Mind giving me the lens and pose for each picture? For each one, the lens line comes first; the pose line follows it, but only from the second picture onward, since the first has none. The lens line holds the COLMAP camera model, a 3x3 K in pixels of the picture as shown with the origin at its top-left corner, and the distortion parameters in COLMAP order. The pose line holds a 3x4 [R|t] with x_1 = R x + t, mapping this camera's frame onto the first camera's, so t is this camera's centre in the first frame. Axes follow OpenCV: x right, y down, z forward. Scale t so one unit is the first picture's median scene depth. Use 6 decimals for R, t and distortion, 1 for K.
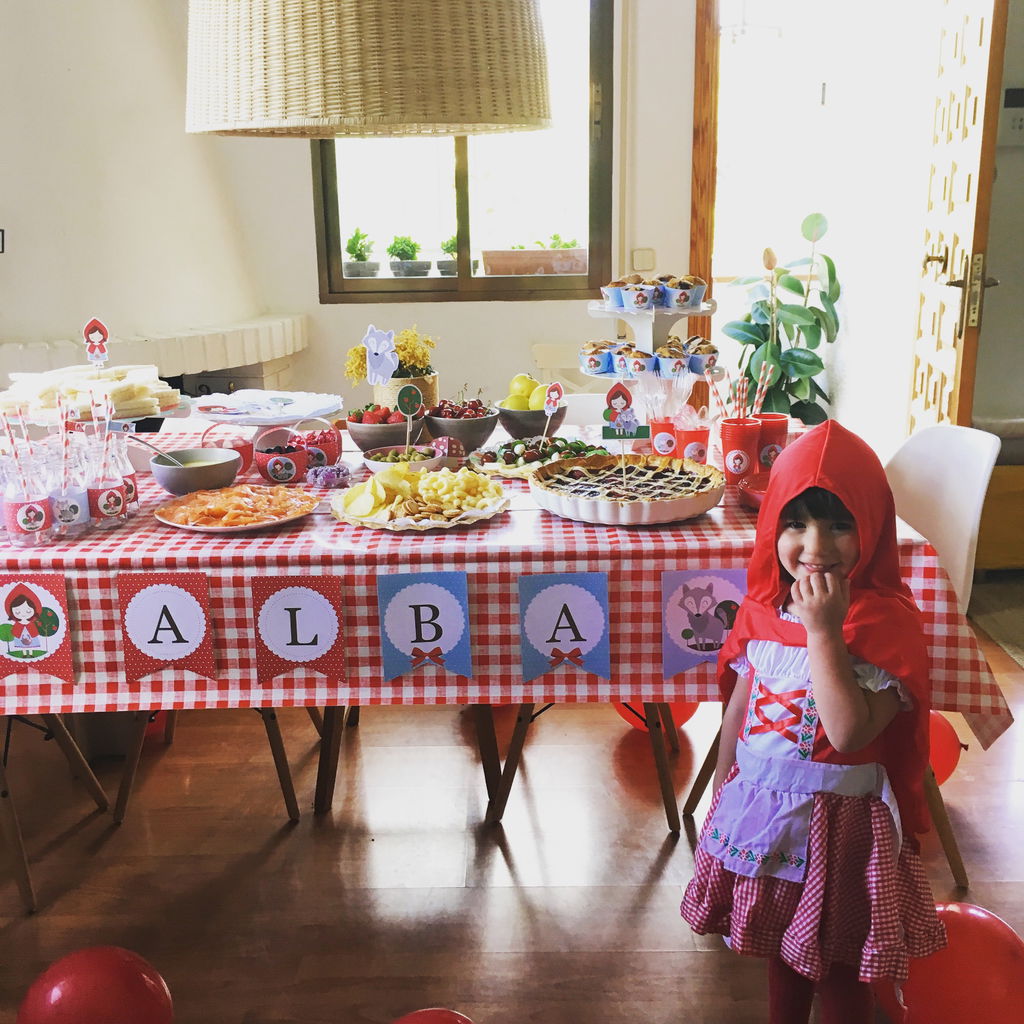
lens RADIAL K [[1184.1, 0, 512.0], [0, 1184.1, 512.0], [0, 0, 1]] dist [0.124203, -0.232399]
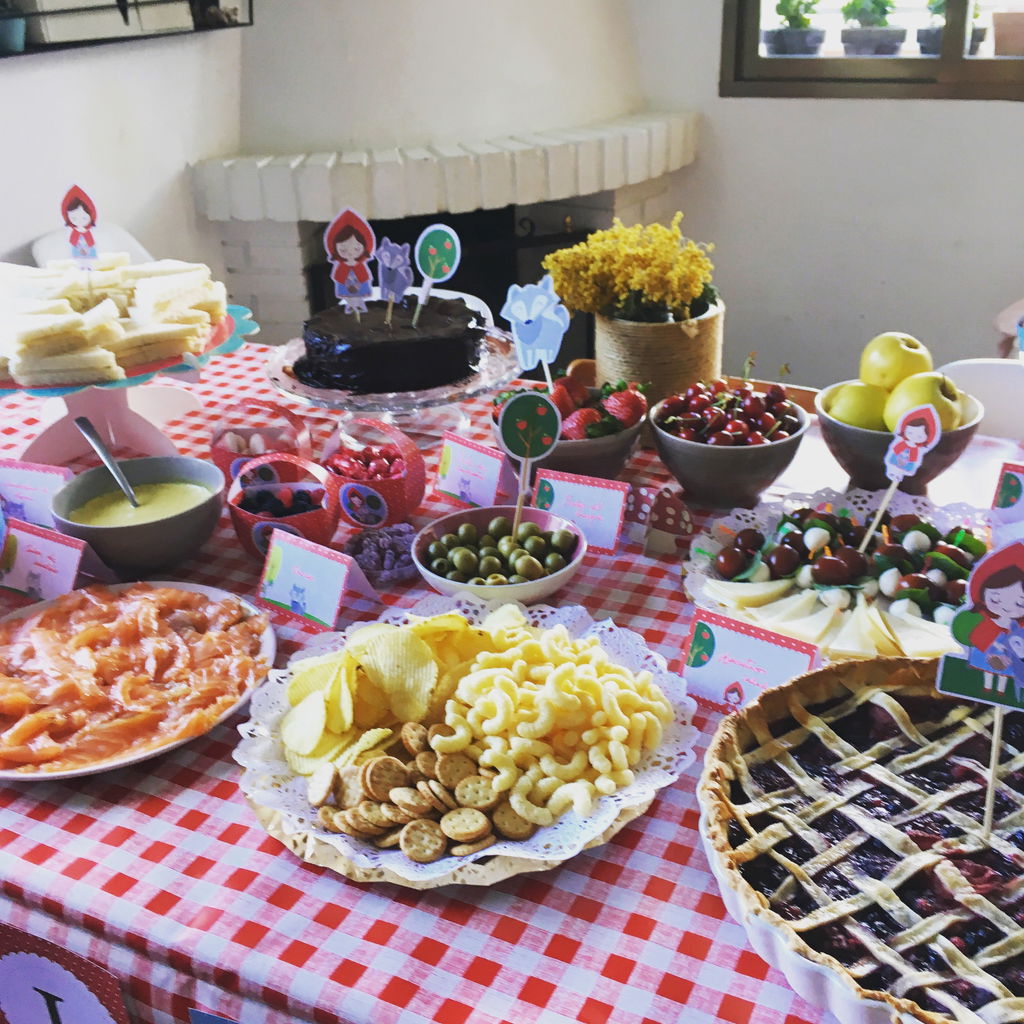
lens RADIAL K [[1184.1, 0, 512.0], [0, 1184.1, 512.0], [0, 0, 1]] dist [0.124203, -0.232399]
pose [[0.898185, 0.174457, -0.403521, 0.053215], [-0.090684, 0.971673, 0.218240, -0.096639], [0.430164, -0.159427, 0.888562, 0.358096]]
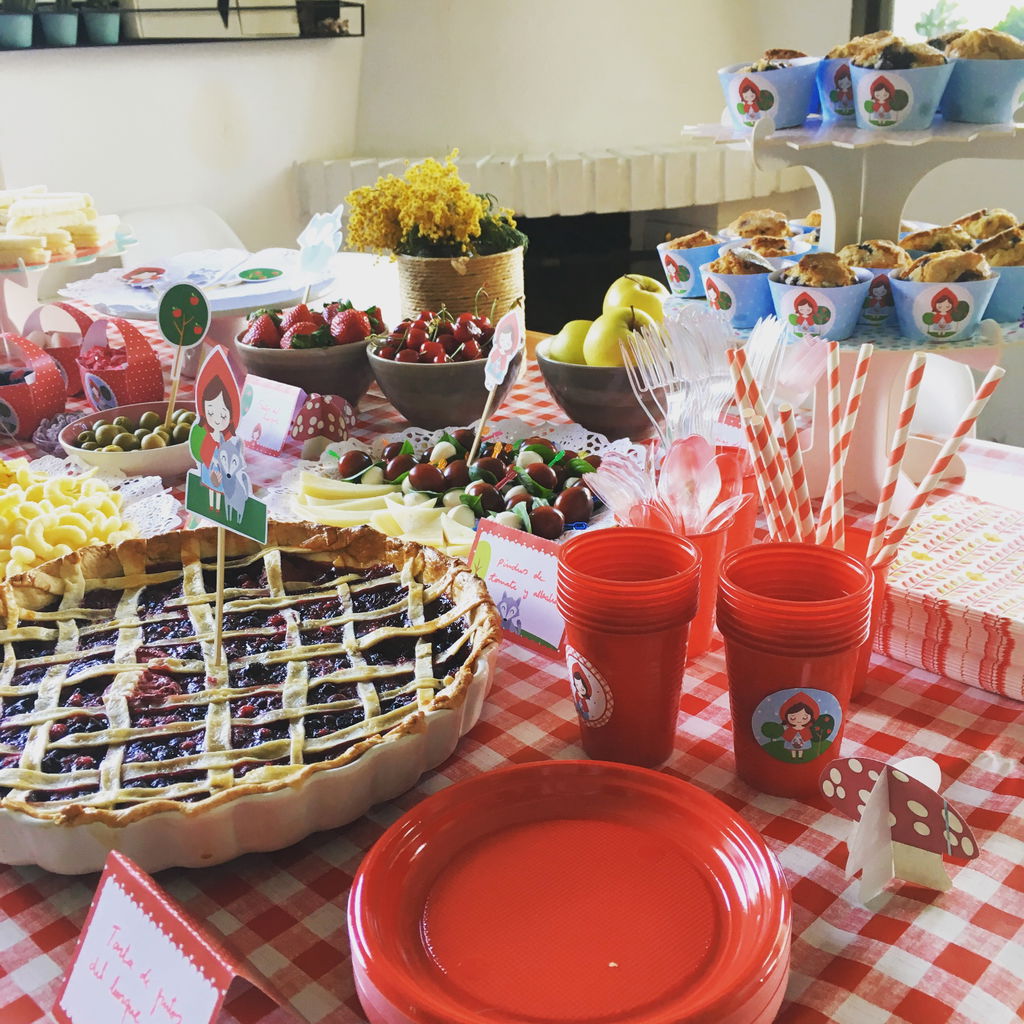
lens RADIAL K [[1184.1, 0, 512.0], [0, 1184.1, 512.0], [0, 0, 1]] dist [0.124203, -0.232399]
pose [[0.729353, 0.239815, -0.640728, 0.199465], [-0.148540, 0.969718, 0.193865, -0.077280], [0.667817, -0.046222, 0.742889, 0.446742]]
